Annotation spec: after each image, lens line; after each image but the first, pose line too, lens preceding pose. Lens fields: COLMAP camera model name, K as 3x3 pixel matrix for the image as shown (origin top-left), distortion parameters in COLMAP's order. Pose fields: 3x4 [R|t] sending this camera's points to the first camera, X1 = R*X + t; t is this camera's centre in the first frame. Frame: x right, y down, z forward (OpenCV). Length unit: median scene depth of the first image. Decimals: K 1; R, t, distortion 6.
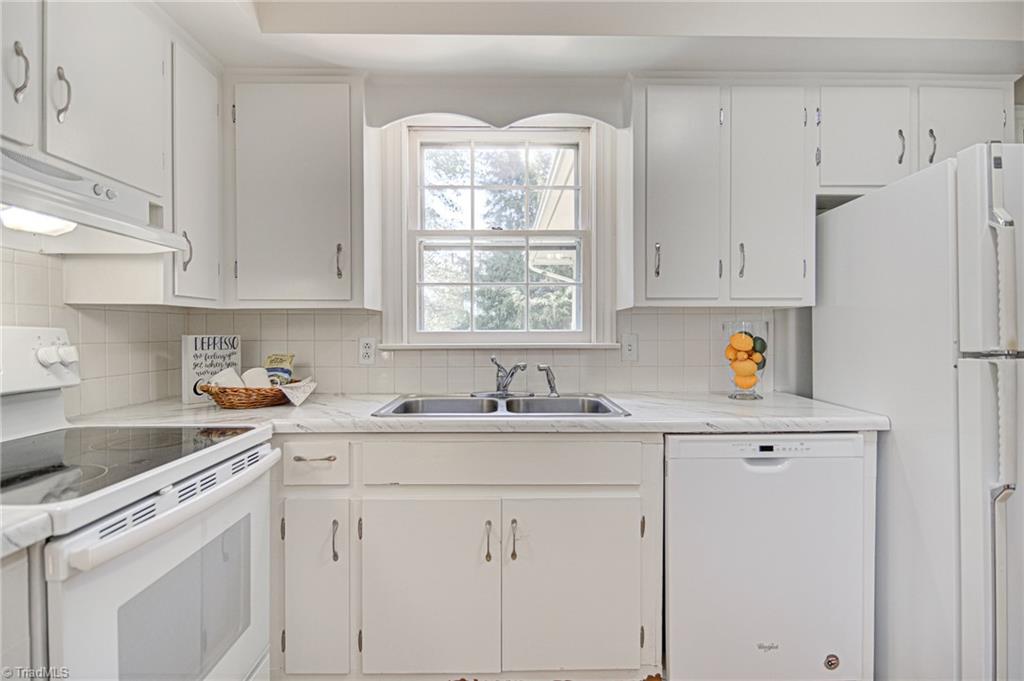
lens RADIAL K [[546.5, 0, 514.5], [0, 546.5, 341.7], [0, 0, 1]] dist [0.003193, -0.000847]
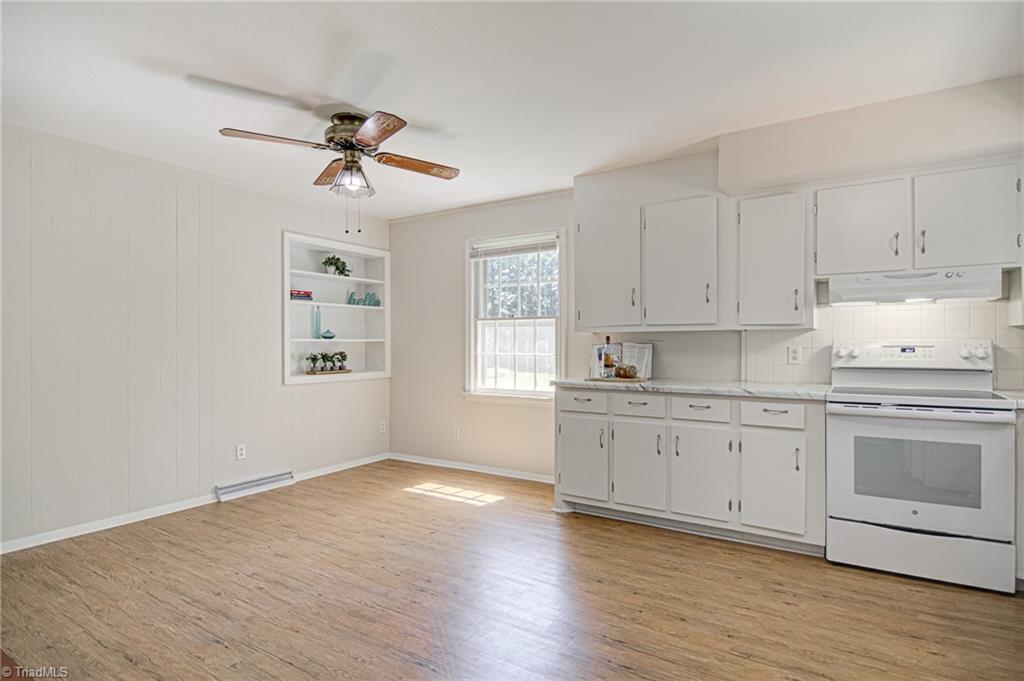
lens RADIAL K [[546.5, 0, 514.5], [0, 546.5, 341.7], [0, 0, 1]] dist [0.003193, -0.000847]
pose [[-0.561254, 0.001868, -0.827642, 1.331519], [-0.009368, 0.999919, 0.008610, -0.014874], [0.827591, 0.012586, -0.561191, 0.547091]]
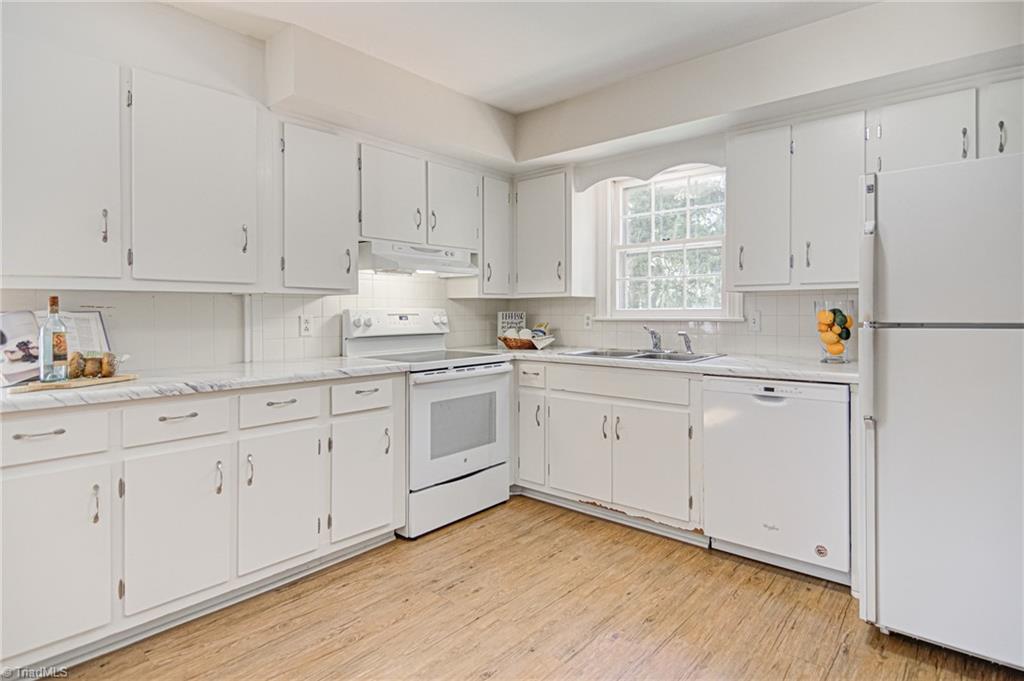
lens RADIAL K [[549.4, 0, 516.2], [0, 549.4, 314.5], [0, 0, 1]] dist [0.003123, -0.000315]
pose [[0.747122, 0.002396, -0.664683, 0.780436], [-0.008298, 0.999949, -0.005723, 0.008735], [0.664635, 0.009791, 0.747104, -0.451854]]
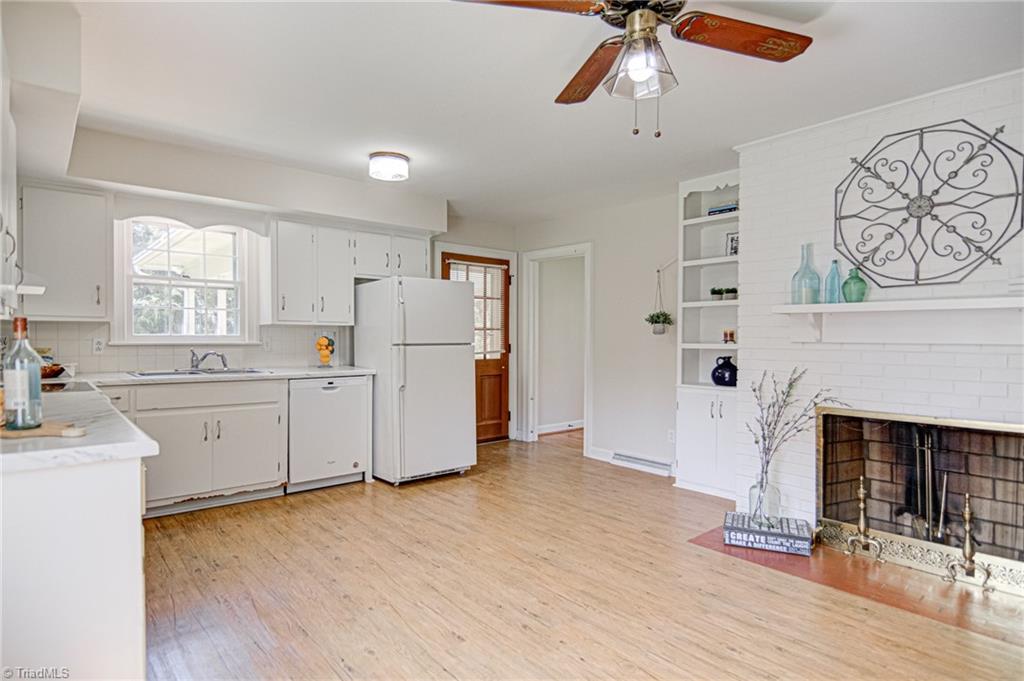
lens RADIAL K [[563.4, 0, 512.9], [0, 563.4, 344.4], [0, 0, 1]] dist [0.014660, -0.000545]
pose [[0.774189, -0.002199, 0.632951, -0.445987], [0.002294, 0.999997, 0.000668, 0.014912], [-0.632951, 0.000935, 0.774191, -1.289627]]
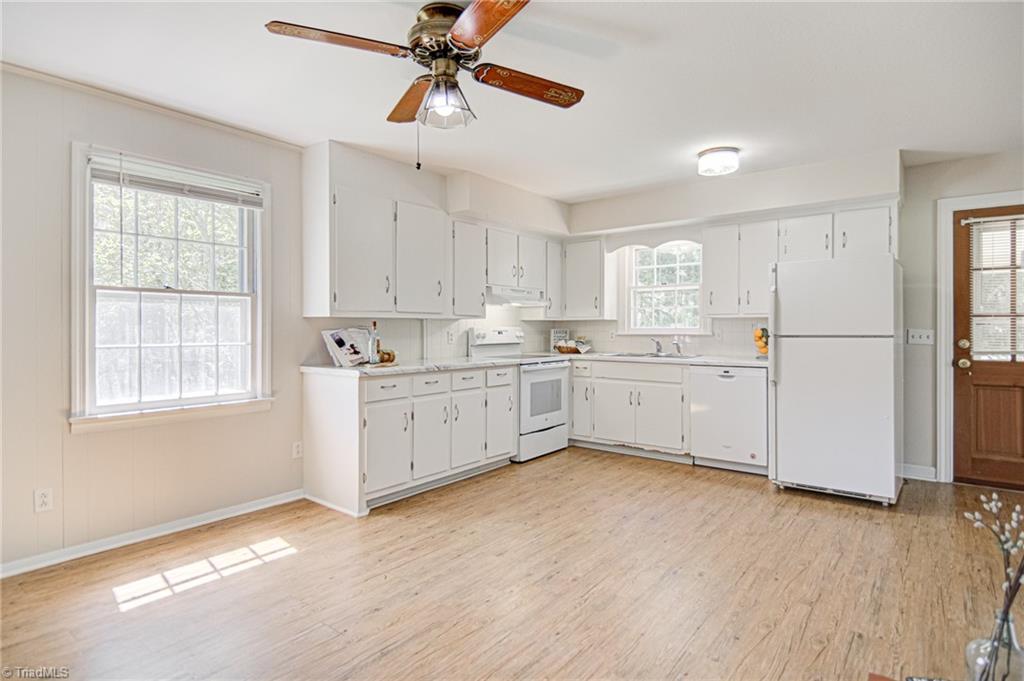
lens RADIAL K [[546.4, 0, 515.9], [0, 546.4, 328.2], [0, 0, 1]] dist [0.025909, -0.000229]
pose [[0.780272, 0.000705, -0.625440, 1.123027], [-0.010033, 0.999885, -0.011389, 0.019243], [0.625360, 0.015161, 0.780189, -1.461700]]
